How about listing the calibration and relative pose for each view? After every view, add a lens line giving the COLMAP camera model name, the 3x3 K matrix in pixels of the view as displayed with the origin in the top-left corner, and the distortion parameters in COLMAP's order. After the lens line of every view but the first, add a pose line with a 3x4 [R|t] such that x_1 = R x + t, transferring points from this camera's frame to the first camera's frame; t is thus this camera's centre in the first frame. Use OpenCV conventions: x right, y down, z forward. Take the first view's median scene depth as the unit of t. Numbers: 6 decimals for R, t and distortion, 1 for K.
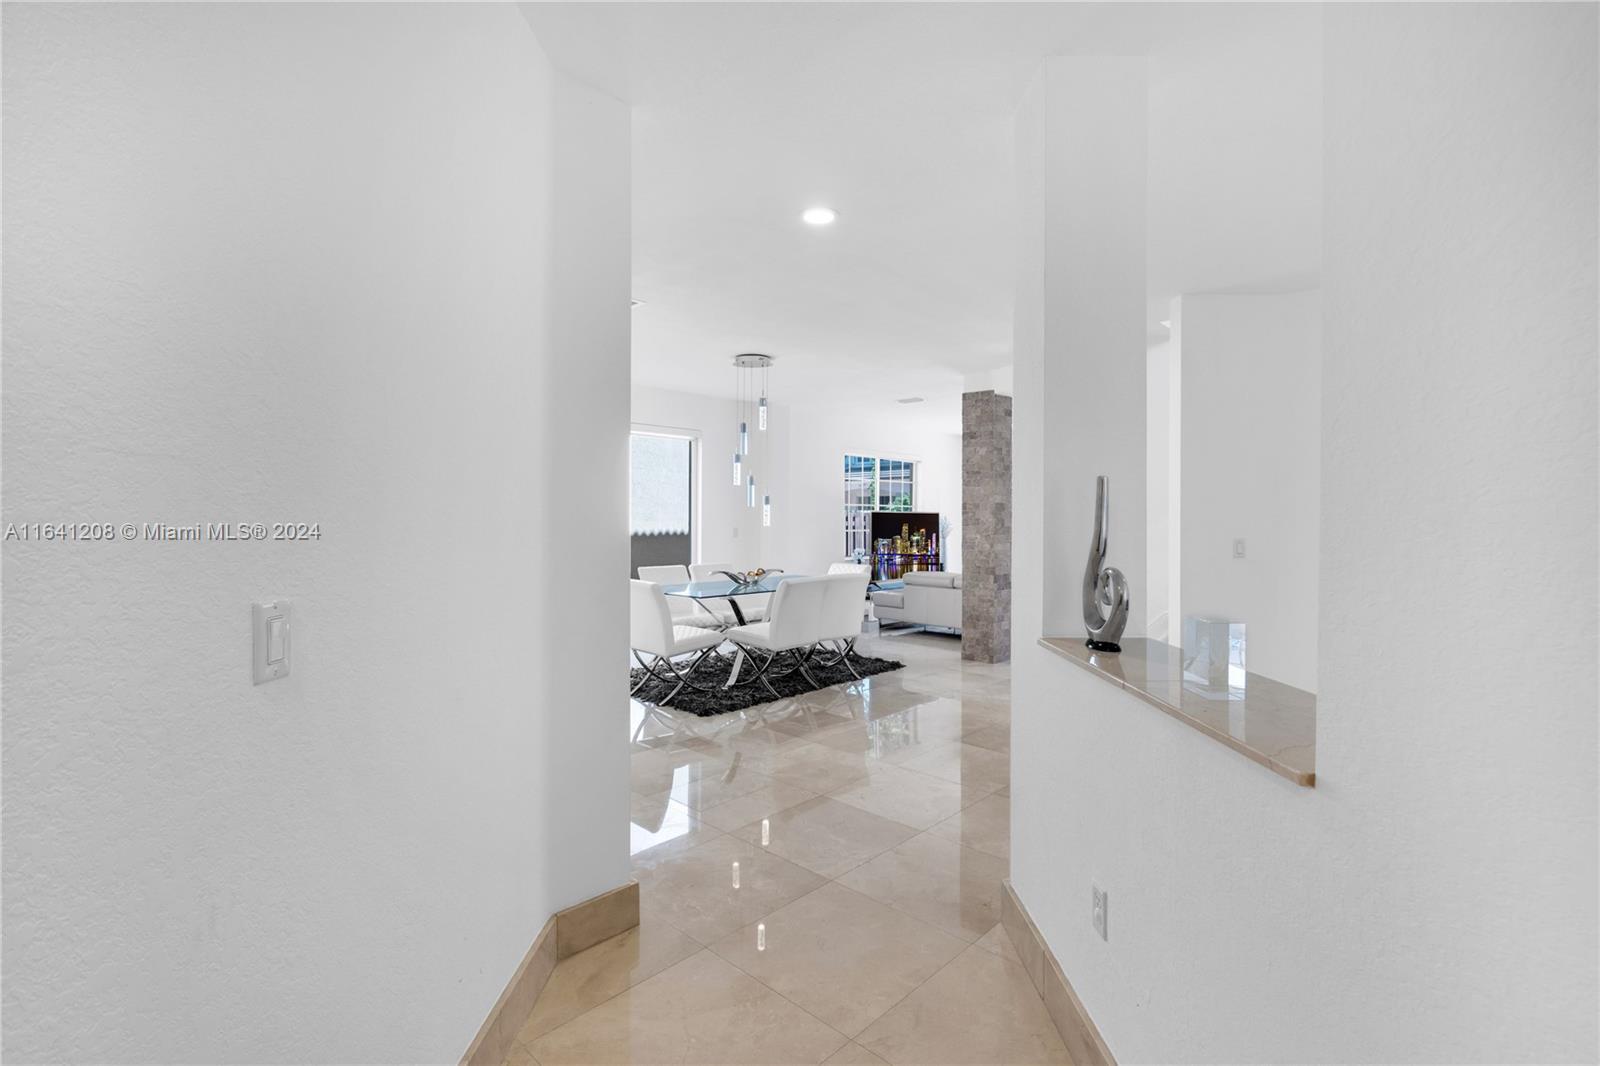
lens RADIAL K [[759.6, 0, 816.8], [0, 759.6, 520.3], [0, 0, 1]] dist [-0.002123, -0.000043]
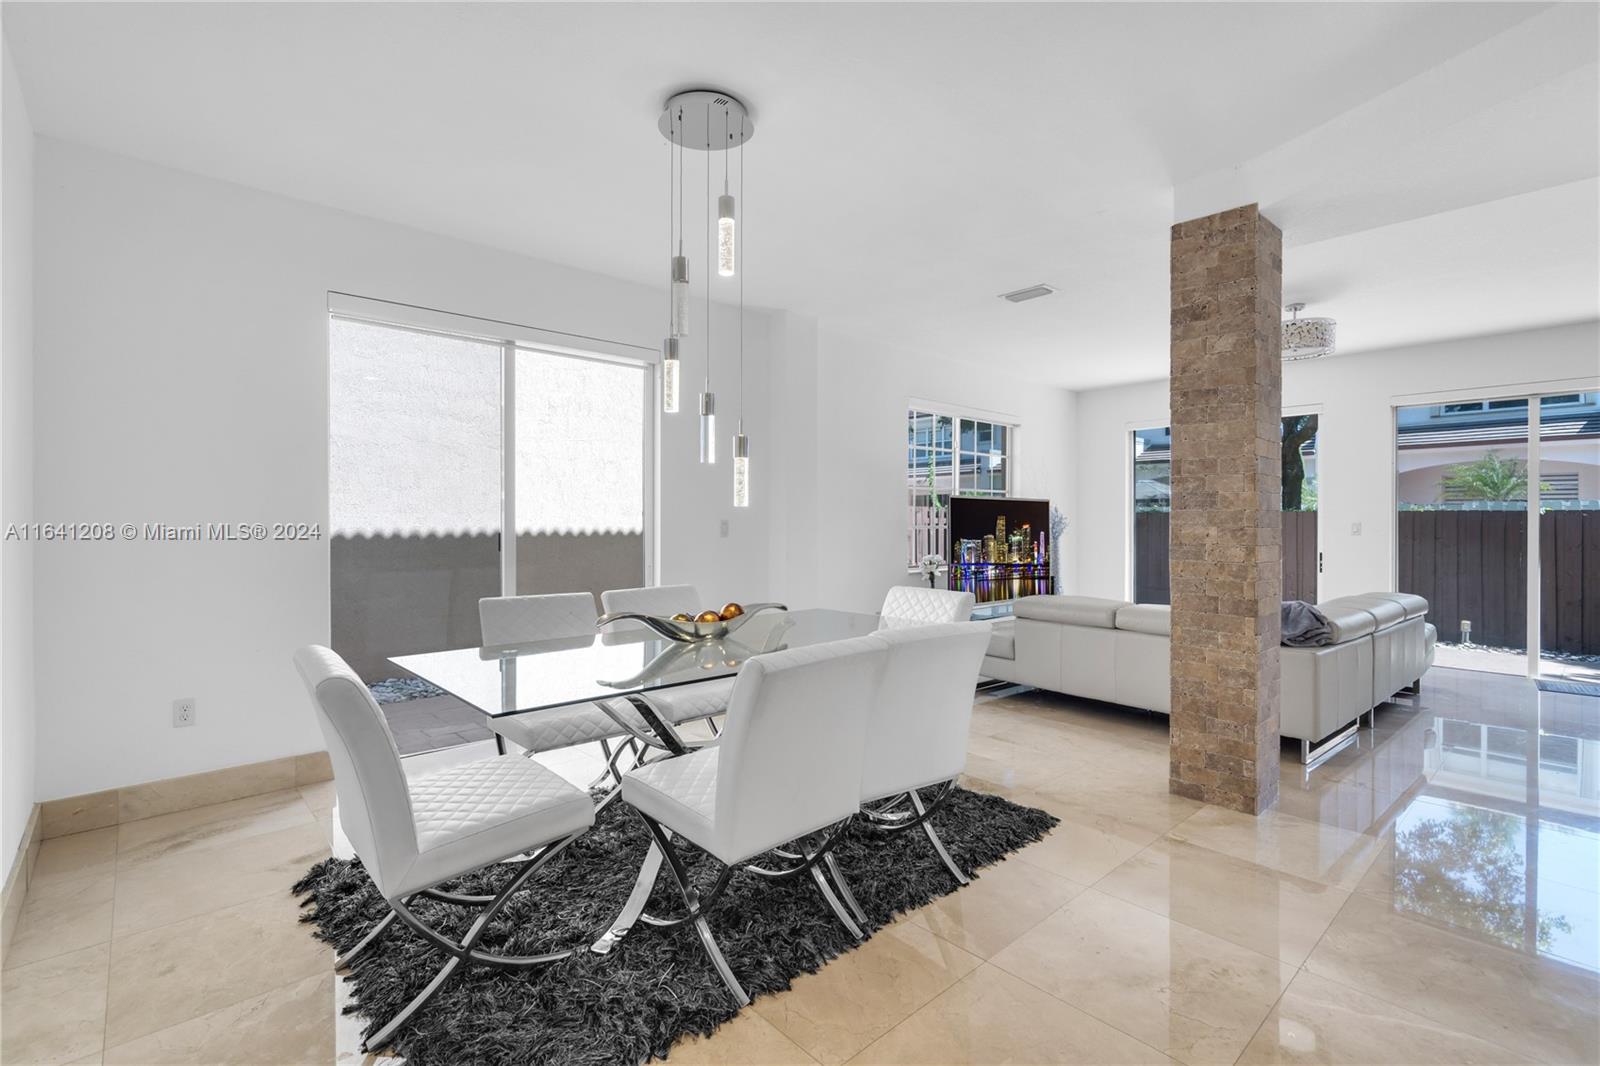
lens RADIAL K [[759.6, 0, 816.8], [0, 759.6, 520.3], [0, 0, 1]] dist [-0.002123, -0.000043]
pose [[0.997821, -0.003800, -0.065876, 0.003012], [0.003513, 0.999984, -0.004460, 0.011088], [0.065892, 0.004219, 0.997818, 0.373338]]
